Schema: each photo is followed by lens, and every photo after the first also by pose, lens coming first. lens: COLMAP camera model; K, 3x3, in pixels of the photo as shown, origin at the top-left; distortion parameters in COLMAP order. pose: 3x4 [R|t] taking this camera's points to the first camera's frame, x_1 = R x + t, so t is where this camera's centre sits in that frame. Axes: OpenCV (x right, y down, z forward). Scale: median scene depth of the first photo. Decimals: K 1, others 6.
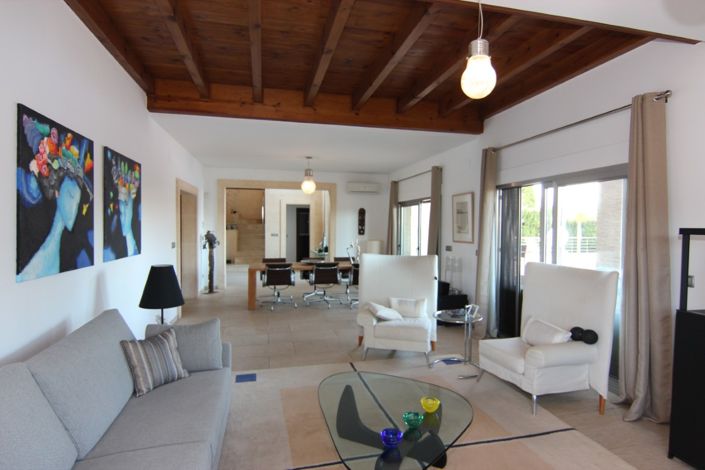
lens RADIAL K [[395.1, 0, 352.5], [0, 395.1, 235.0], [0, 0, 1]] dist [0.001441, 0.000109]
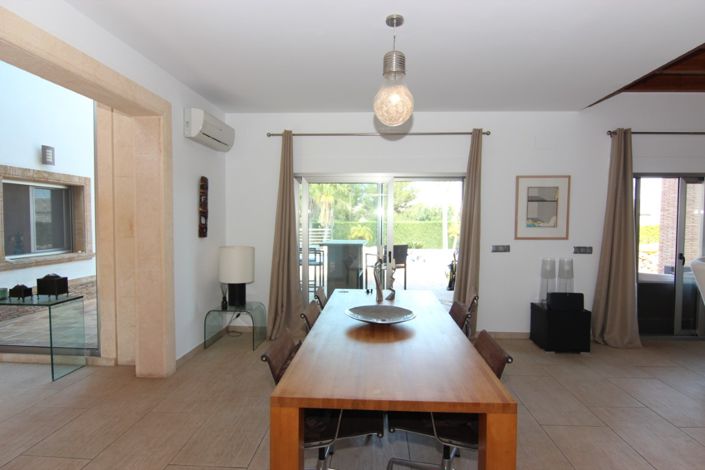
lens RADIAL K [[395.1, 0, 352.5], [0, 395.1, 235.0], [0, 0, 1]] dist [0.001441, 0.000109]
pose [[0.284811, -0.043354, 0.957603, -0.487916], [0.018000, 0.999042, 0.039876, -0.023121], [-0.958415, 0.005880, 0.285319, 0.970943]]
